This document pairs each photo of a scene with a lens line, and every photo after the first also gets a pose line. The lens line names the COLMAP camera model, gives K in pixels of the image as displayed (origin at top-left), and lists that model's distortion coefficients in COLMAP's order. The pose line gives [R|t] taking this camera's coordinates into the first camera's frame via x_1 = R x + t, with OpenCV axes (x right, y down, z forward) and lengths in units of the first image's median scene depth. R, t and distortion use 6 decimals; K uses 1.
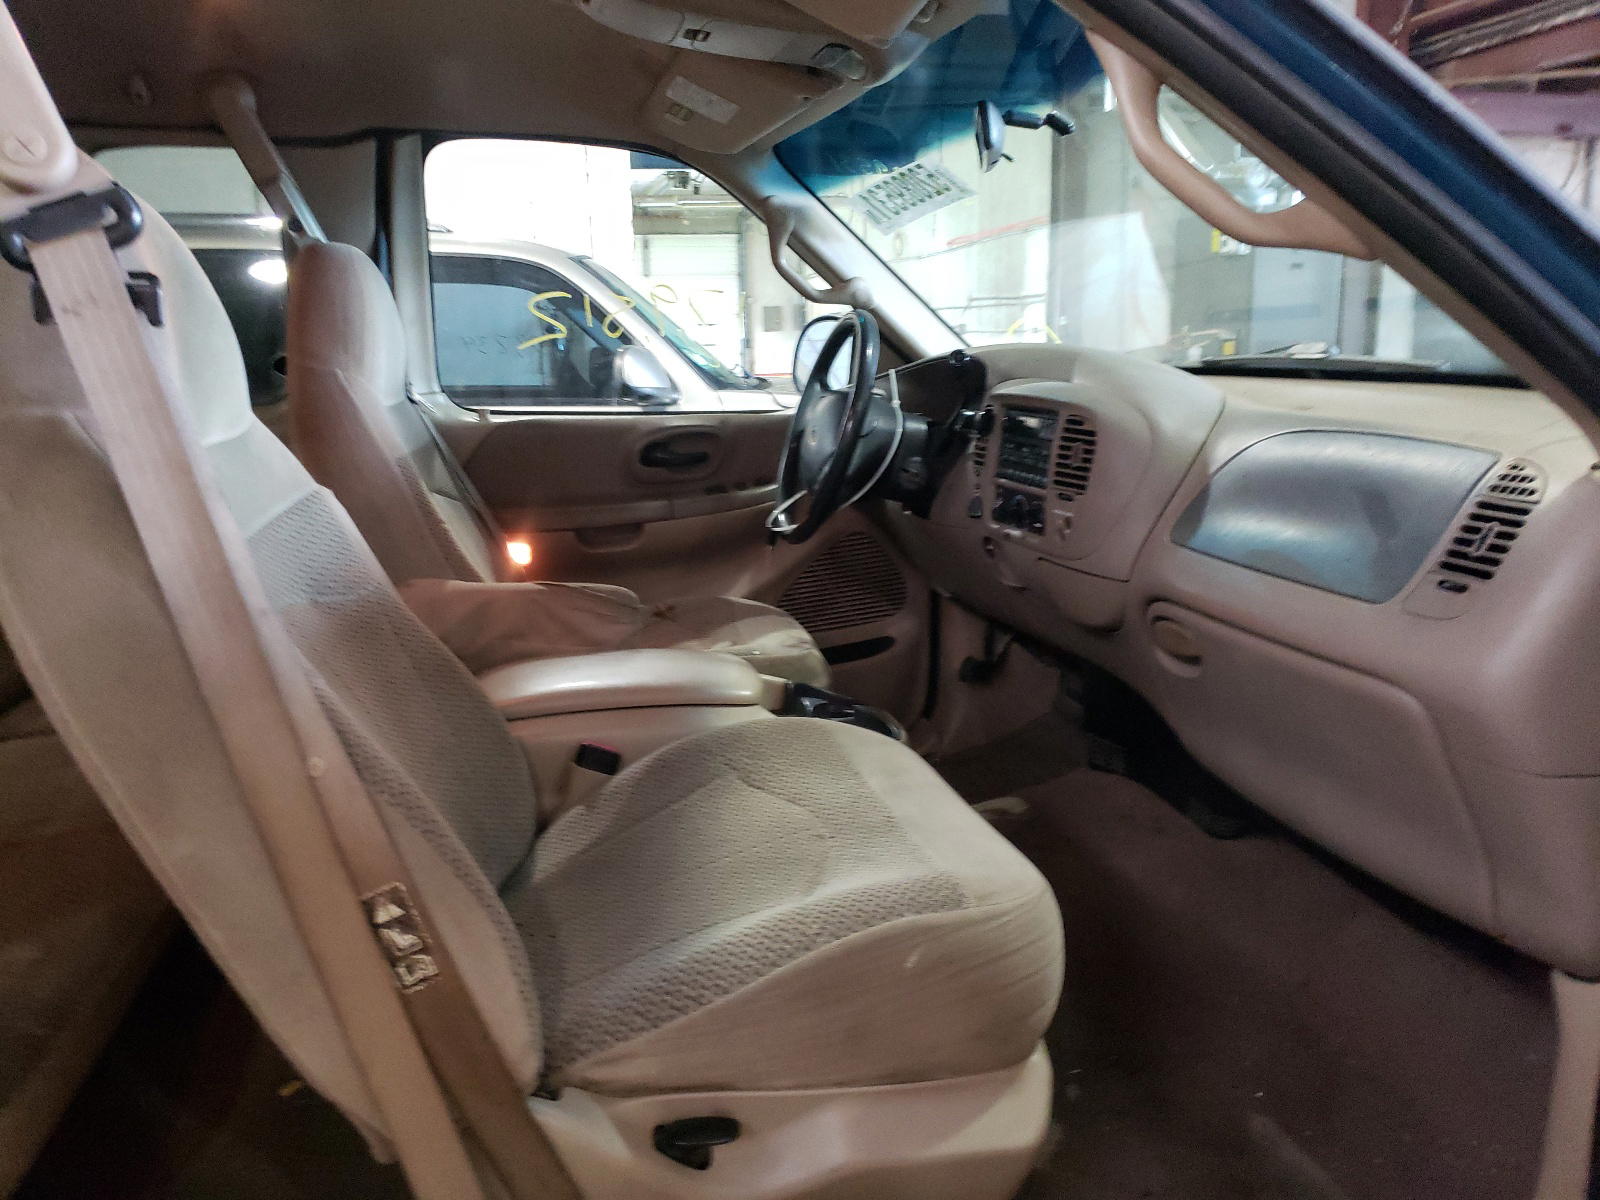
lens RADIAL K [[1212.1, 0, 800.0], [0, 1212.1, 600.0], [0, 0, 1]] dist [-0.005609, -0.007006]
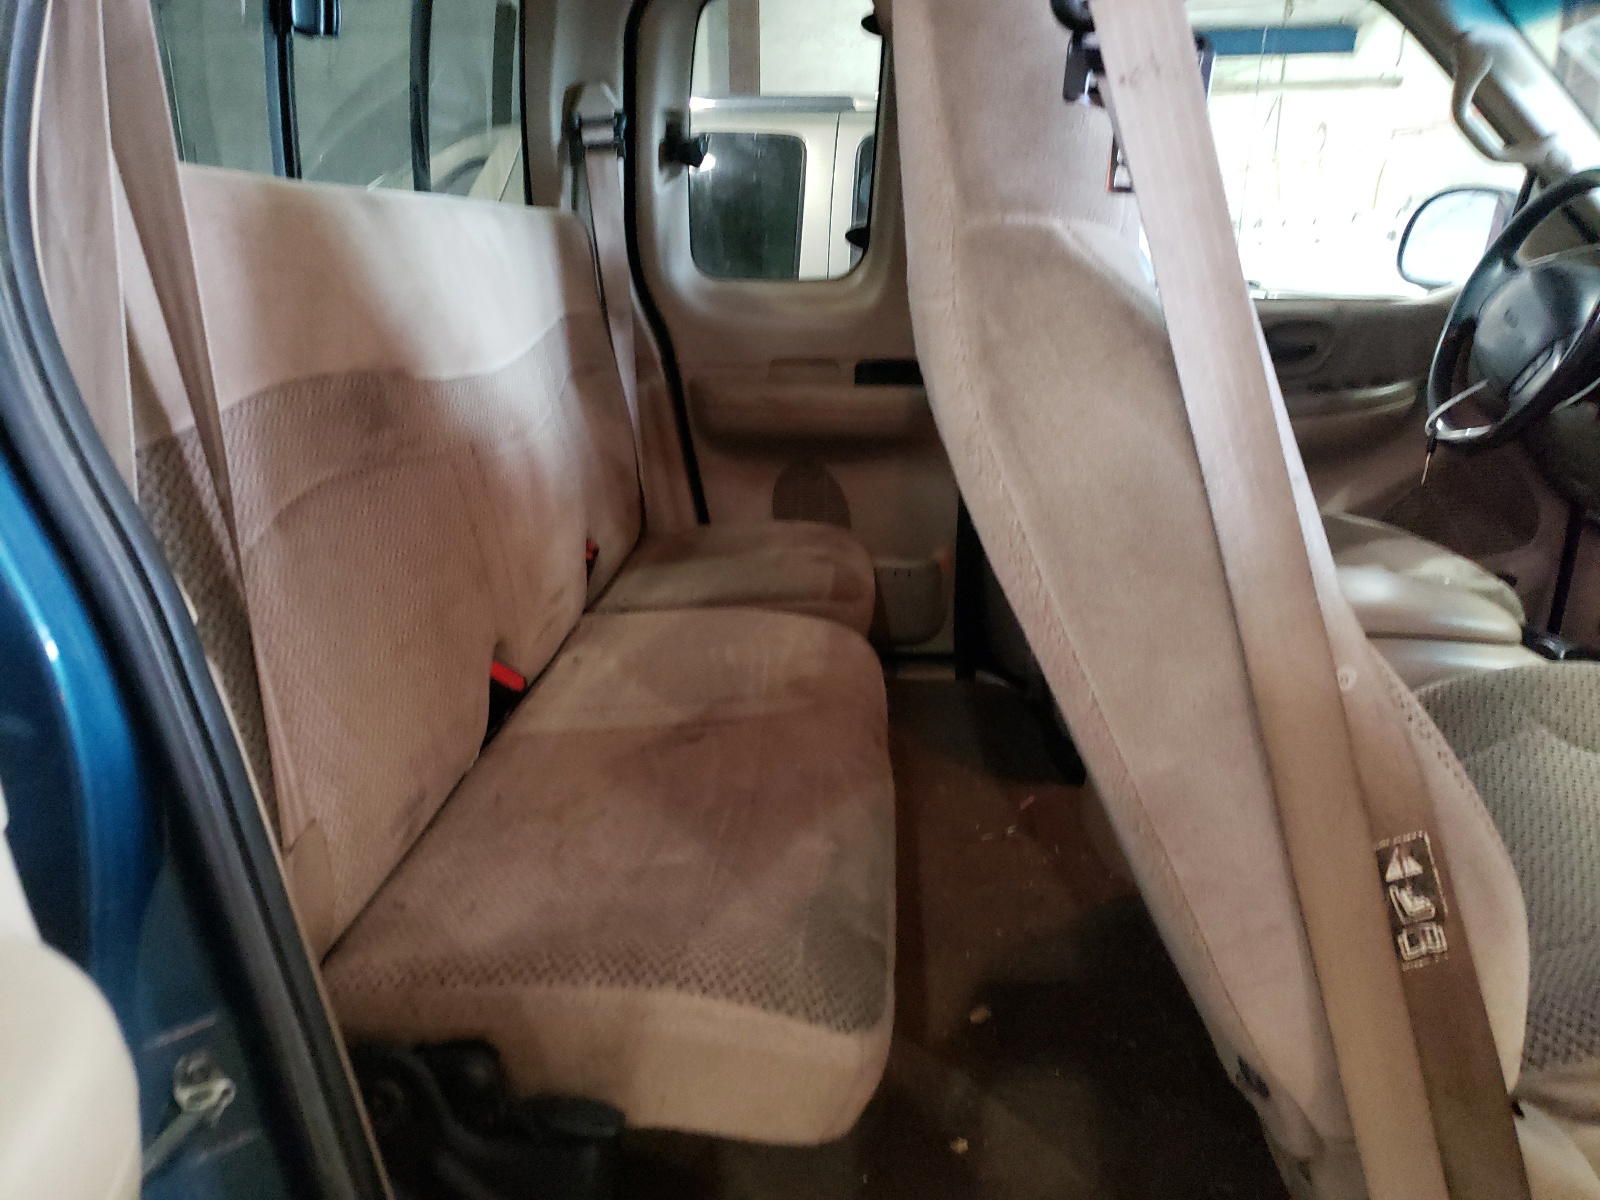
lens RADIAL K [[1212.1, 0, 800.0], [0, 1212.1, 600.0], [0, 0, 1]] dist [-0.005609, -0.007006]
pose [[0.965136, 0.077270, -0.250085, -0.531713], [-0.060148, 0.995337, 0.075407, 0.047263], [0.254746, -0.057736, 0.965283, 0.145774]]
